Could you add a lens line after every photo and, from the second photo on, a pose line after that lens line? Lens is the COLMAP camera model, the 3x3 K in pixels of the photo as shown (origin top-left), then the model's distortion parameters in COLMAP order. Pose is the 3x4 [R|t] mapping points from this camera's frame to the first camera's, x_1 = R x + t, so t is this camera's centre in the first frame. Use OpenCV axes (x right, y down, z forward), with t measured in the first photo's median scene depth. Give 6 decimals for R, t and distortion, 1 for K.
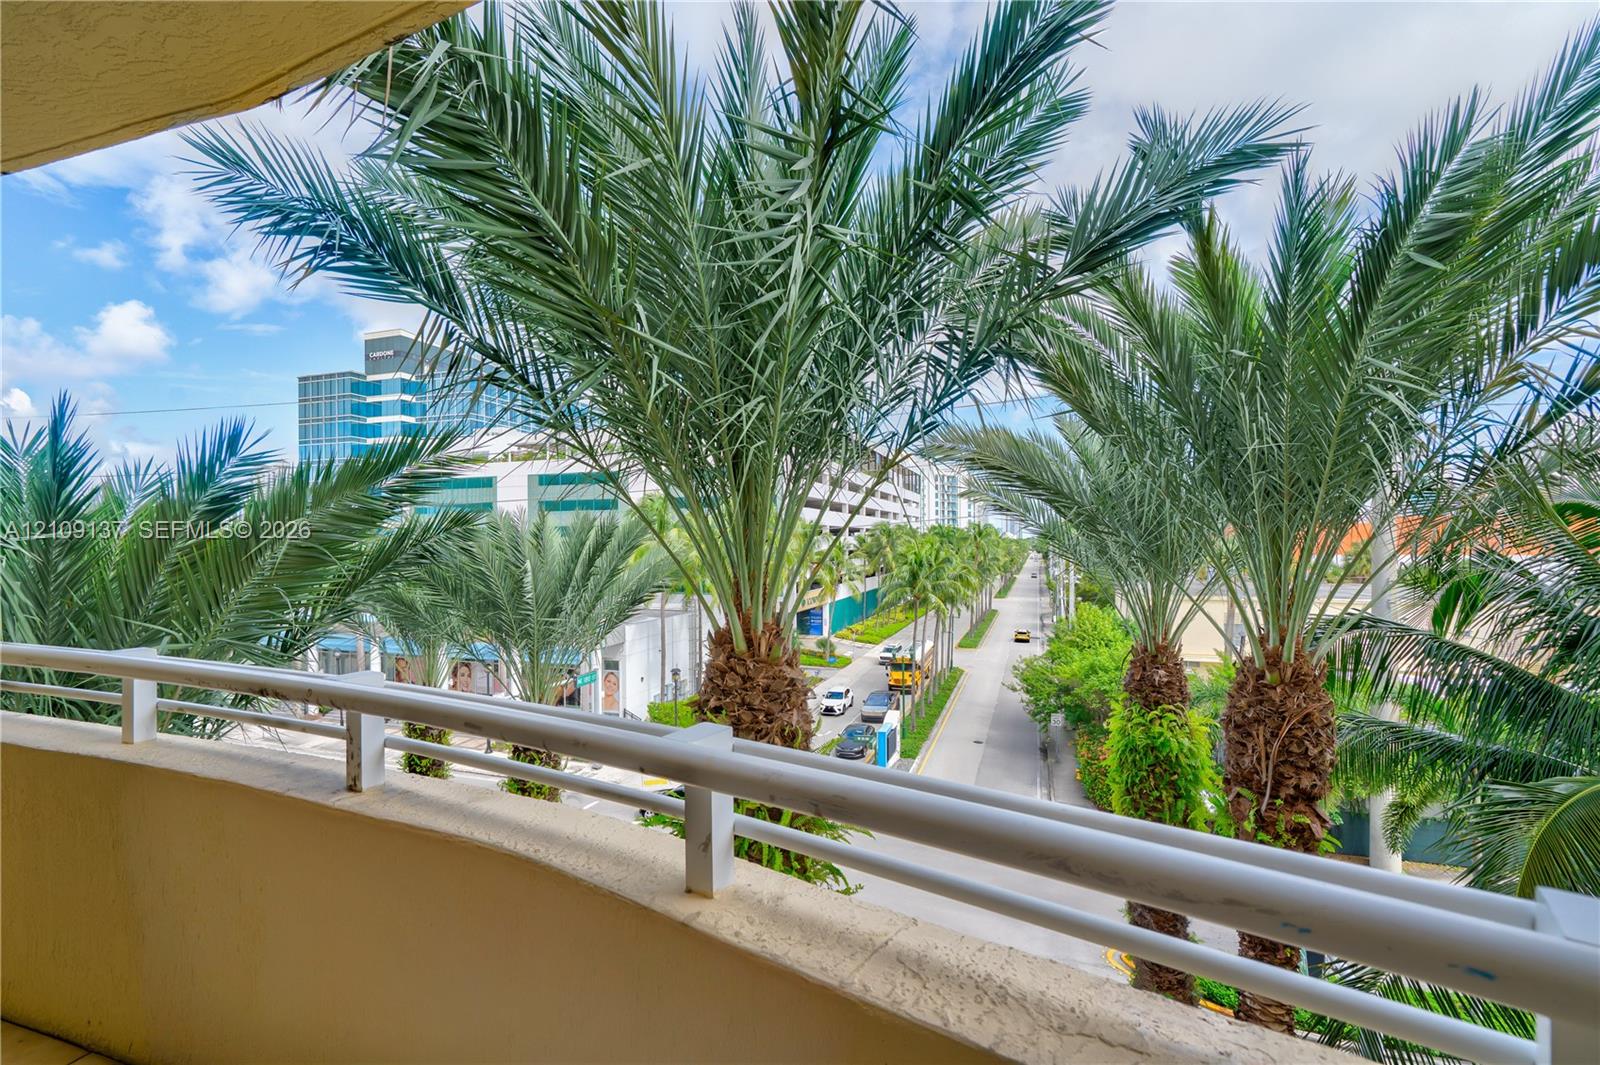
lens RADIAL K [[737.6, 0, 800.0], [0, 737.6, 532.5], [0, 0, 1]] dist [-0.001843, 0.000485]
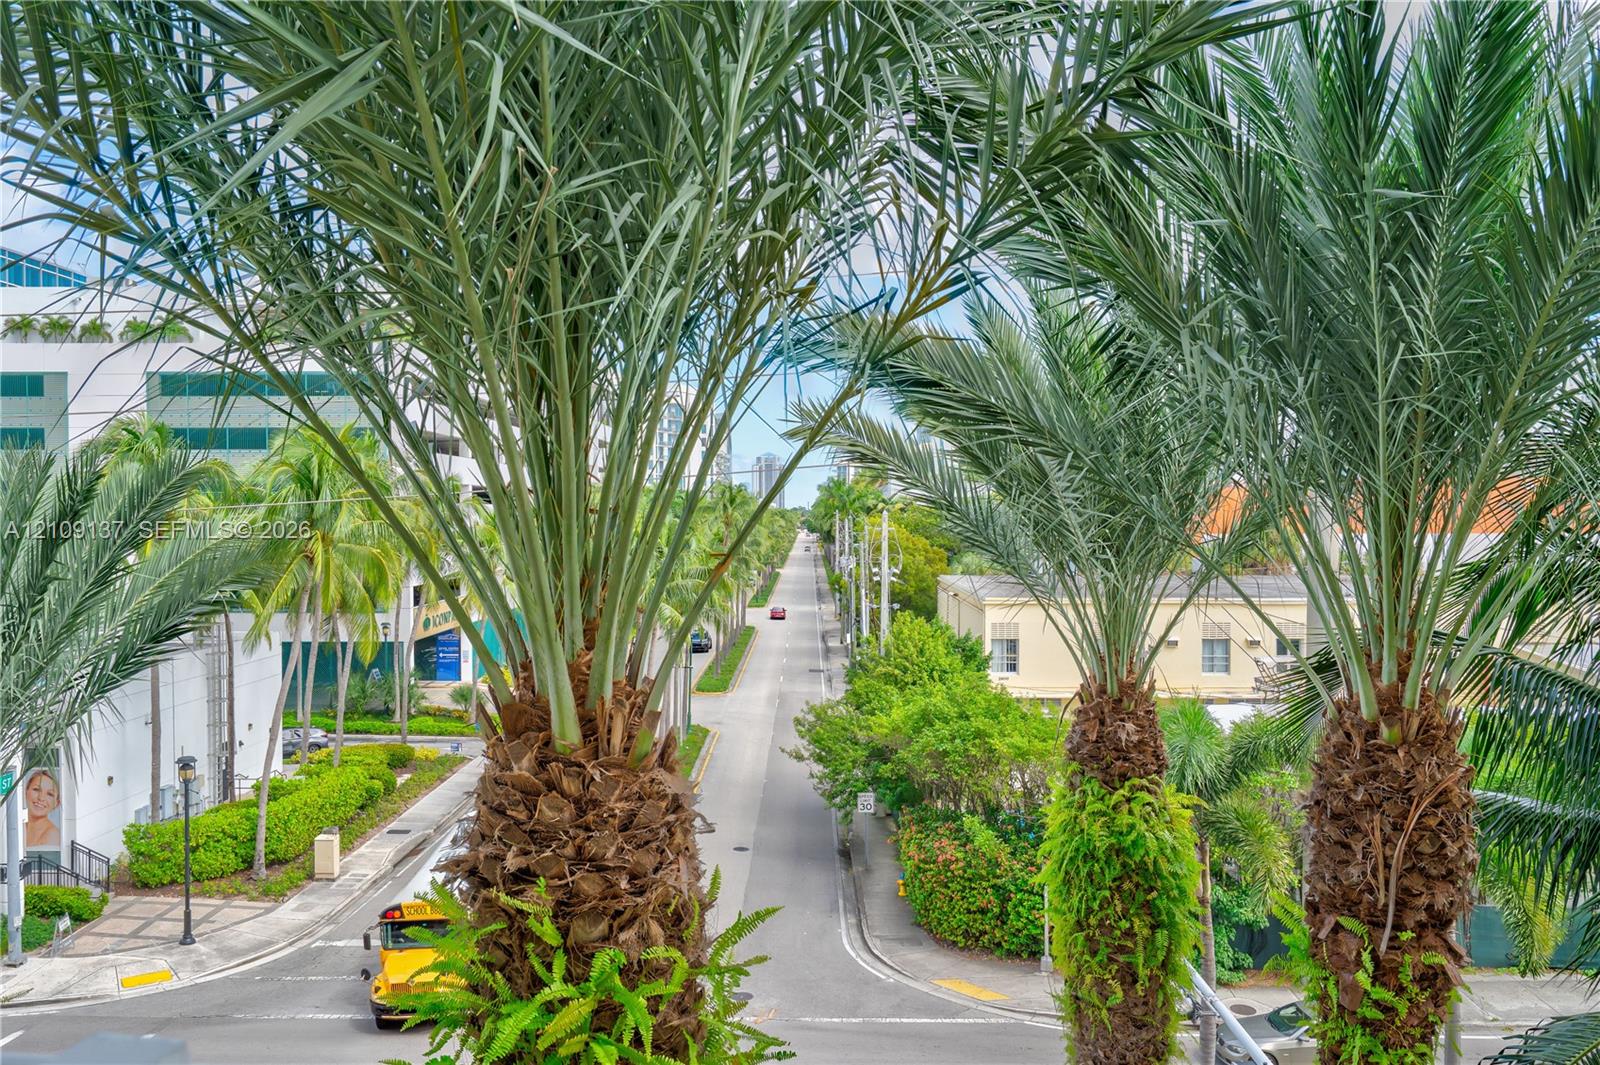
lens RADIAL K [[1243.6, 0, 800.0], [0, 1243.6, 532.5], [0, 0, 1]] dist [-0.001306, 0.011475]
pose [[0.949997, -0.002588, 0.312248, -0.095259], [-0.005881, 0.999640, 0.026179, 0.002583], [-0.312203, -0.026706, 0.949640, 0.108454]]
